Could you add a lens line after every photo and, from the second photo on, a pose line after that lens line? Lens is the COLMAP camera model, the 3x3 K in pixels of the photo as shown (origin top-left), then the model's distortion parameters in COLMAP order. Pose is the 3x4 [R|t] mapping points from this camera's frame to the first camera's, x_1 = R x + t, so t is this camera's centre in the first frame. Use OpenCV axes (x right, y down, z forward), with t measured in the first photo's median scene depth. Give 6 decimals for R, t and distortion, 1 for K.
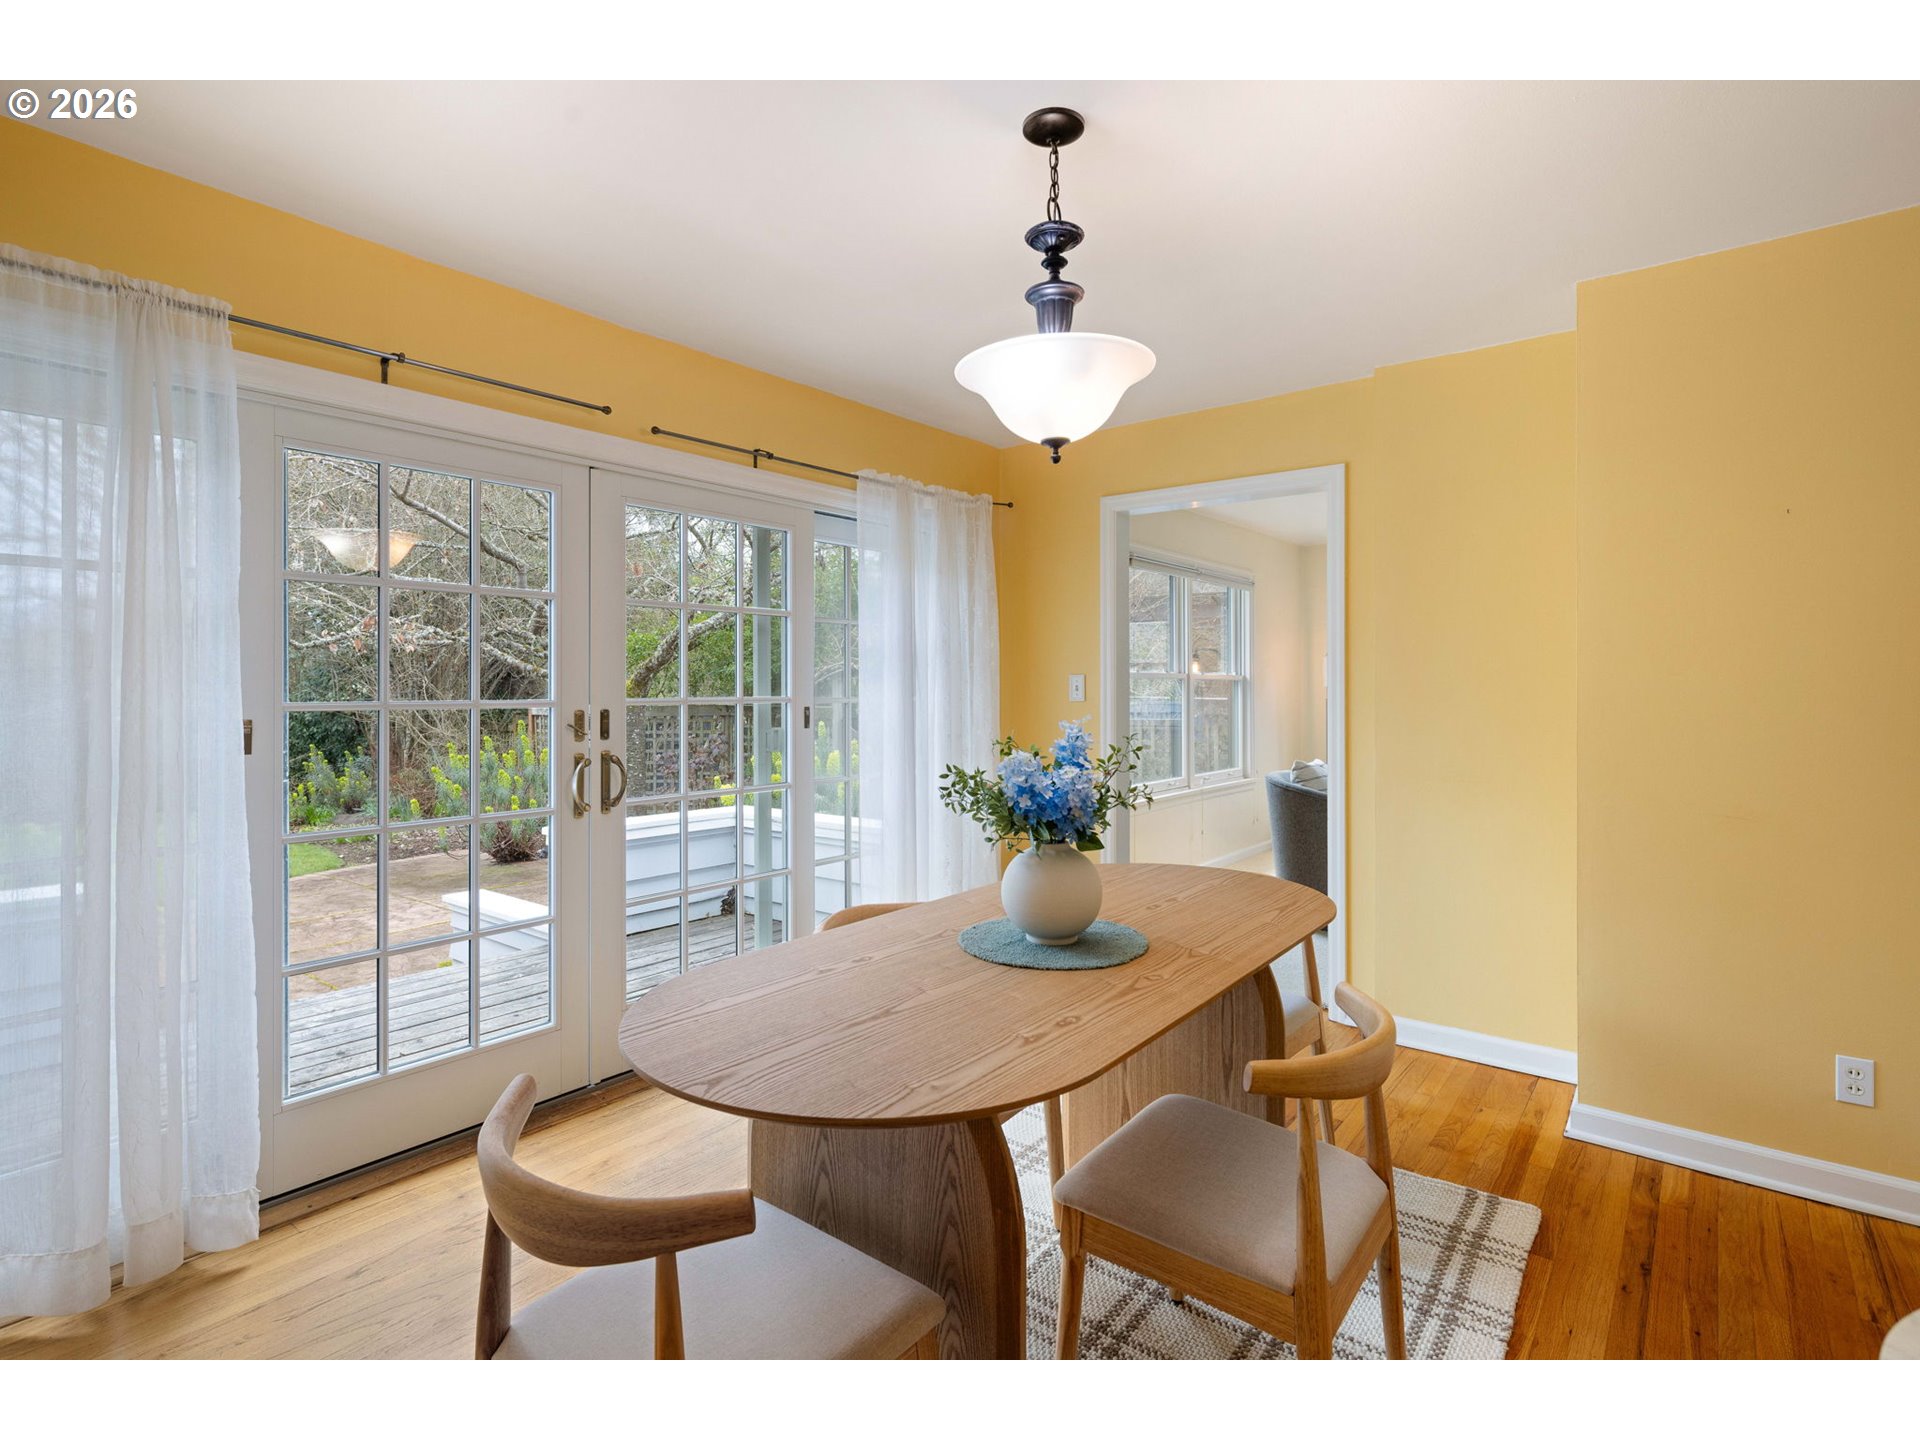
lens RADIAL K [[940.2, 0, 954.7], [0, 940.2, 670.4], [0, 0, 1]] dist [0.005694, -0.004365]
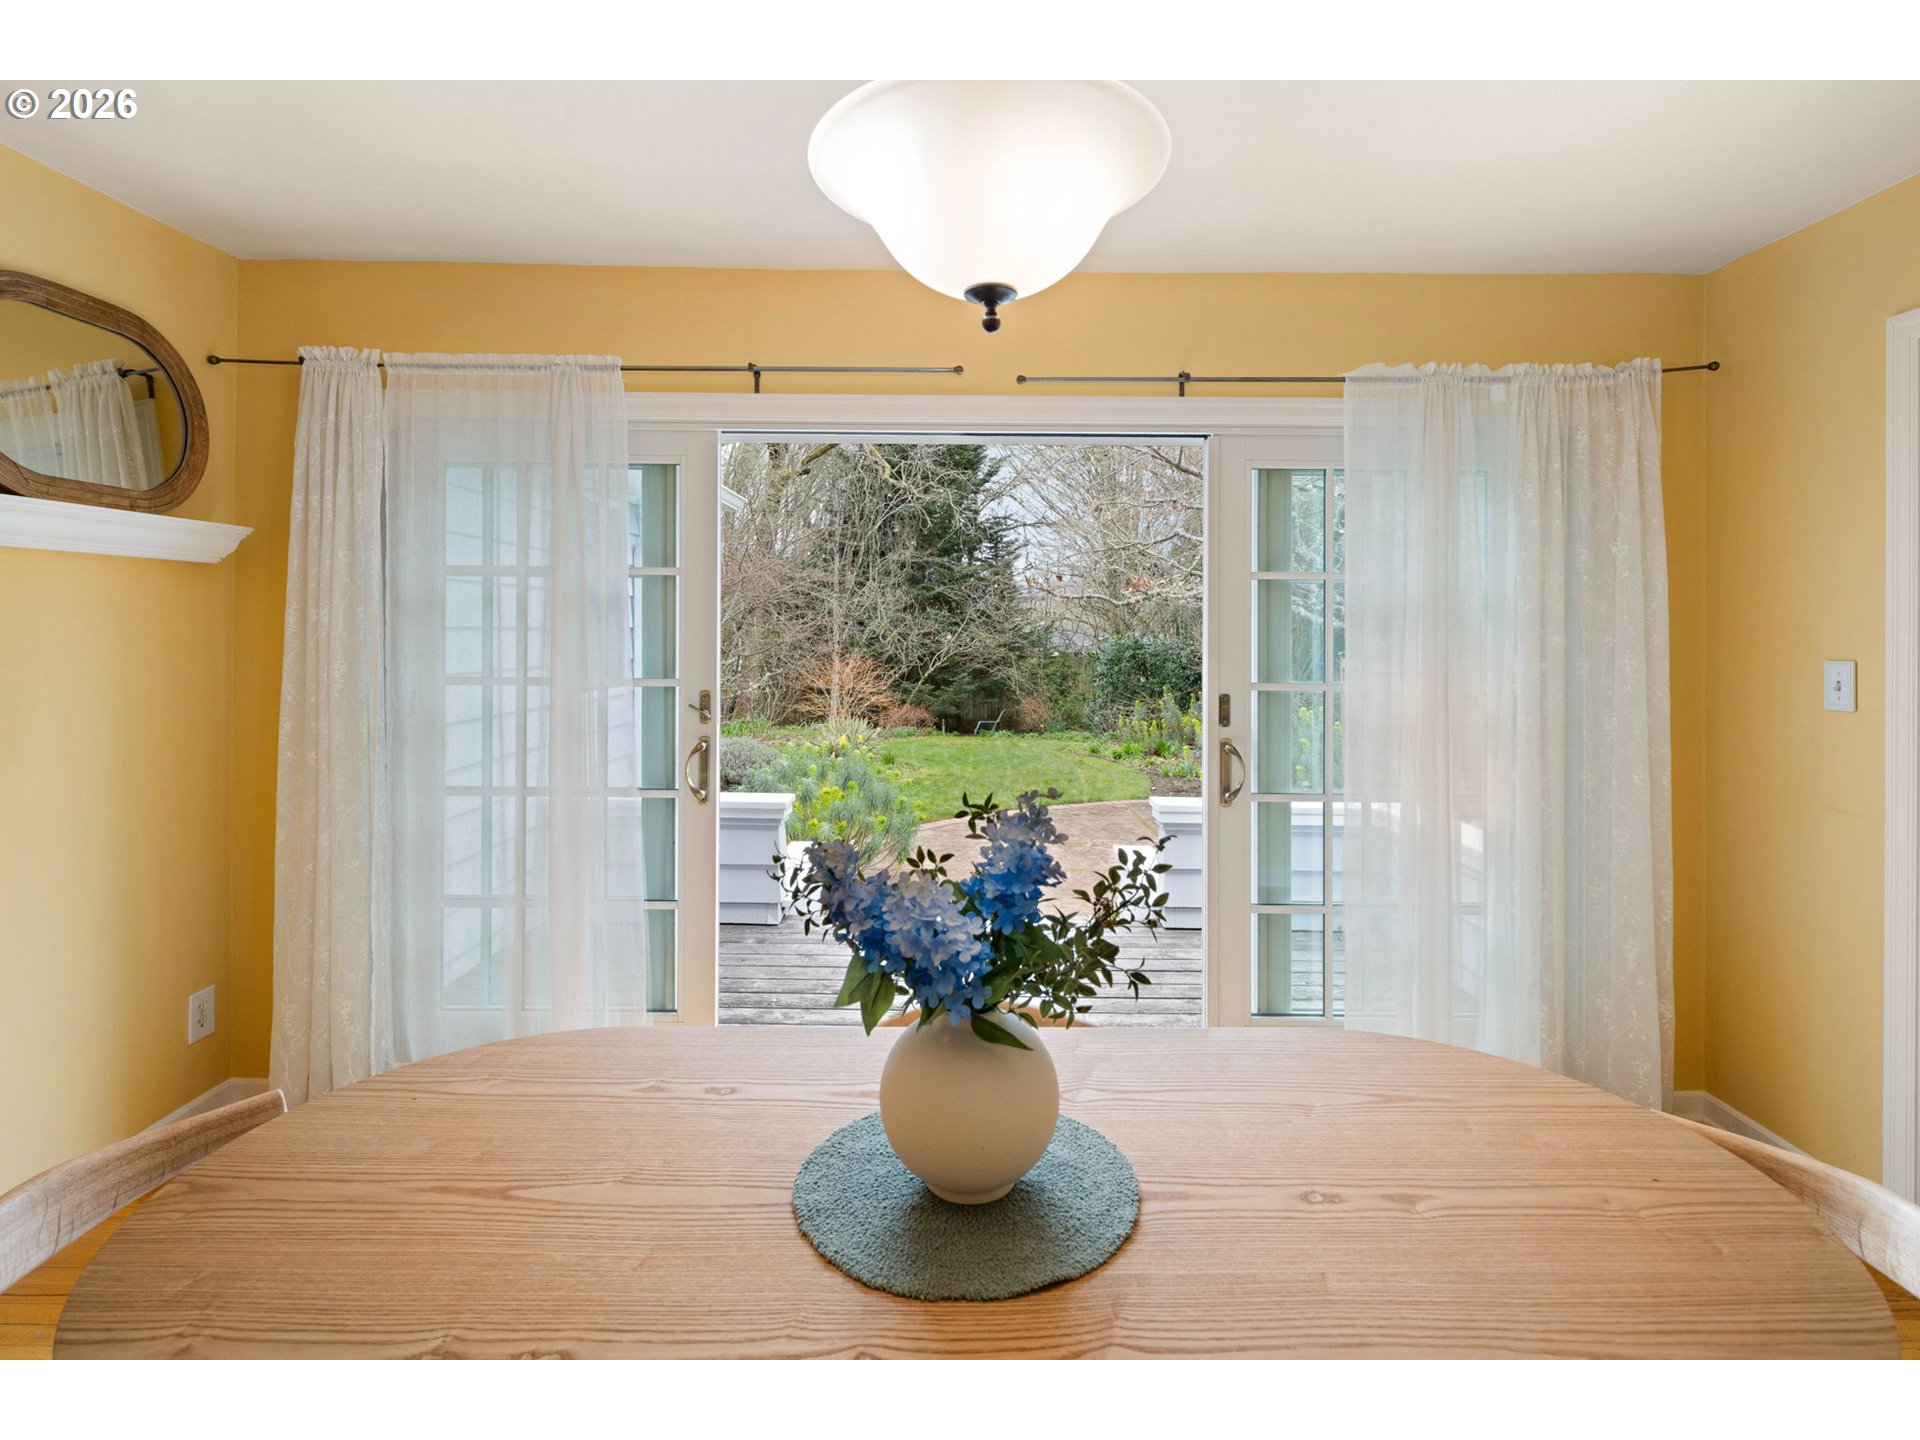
lens RADIAL K [[940.2, 0, 976.8], [0, 940.2, 626.0], [0, 0, 1]] dist [0.005694, -0.004365]
pose [[0.630629, 0.004524, -0.776071, 0.236961], [0.004755, 0.999942, 0.009693, -0.022446], [0.776070, -0.009803, 0.630571, 0.282430]]
